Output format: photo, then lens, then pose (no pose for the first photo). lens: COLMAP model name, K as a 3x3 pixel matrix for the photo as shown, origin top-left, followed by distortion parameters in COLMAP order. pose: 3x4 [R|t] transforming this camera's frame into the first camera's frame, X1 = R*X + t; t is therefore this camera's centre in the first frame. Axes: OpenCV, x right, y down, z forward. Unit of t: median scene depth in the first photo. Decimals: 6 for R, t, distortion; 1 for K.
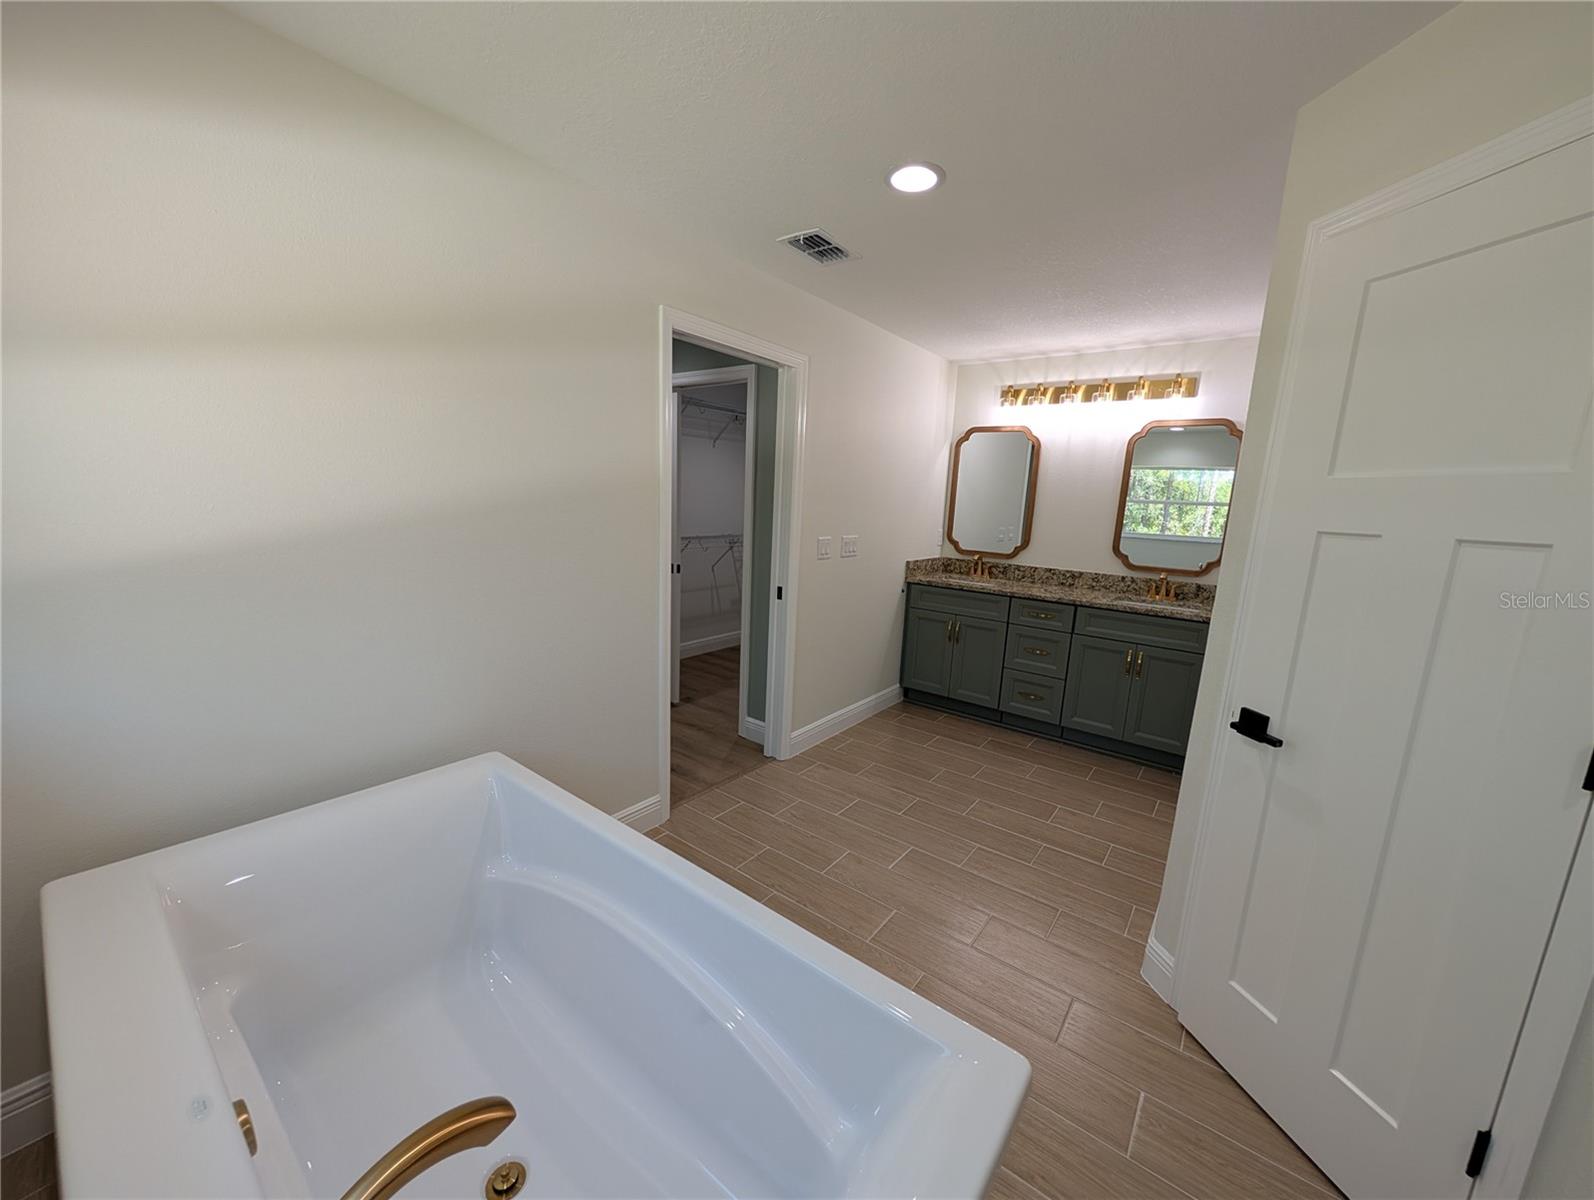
lens RADIAL K [[602.6, 0, 794.7], [0, 602.6, 603.5], [0, 0, 1]] dist [-0.000070, 0.000440]
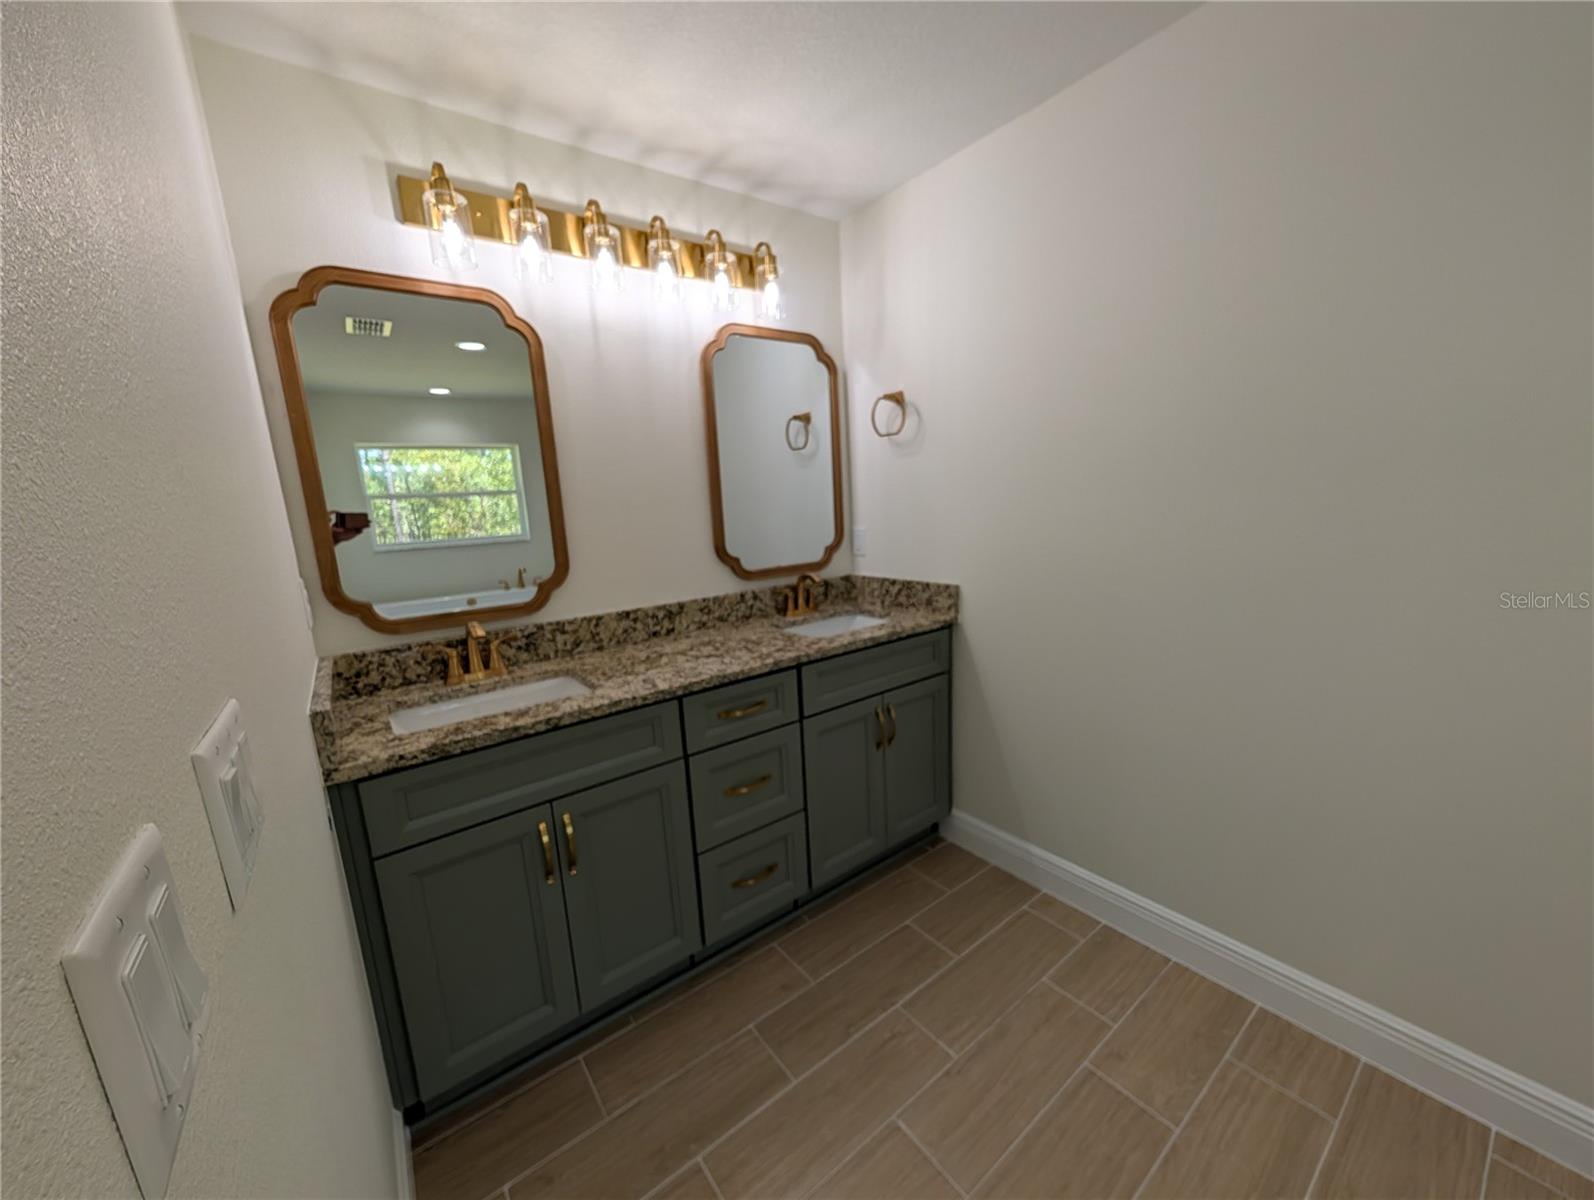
lens RADIAL K [[602.6, 0, 802.6], [0, 602.6, 607.4], [0, 0, 1]] dist [-0.000070, 0.000440]
pose [[0.256118, -0.228887, 0.939156, 0.005367], [0.234260, 0.957297, 0.169423, -0.112131], [-0.937830, 0.176615, 0.298800, 0.736047]]
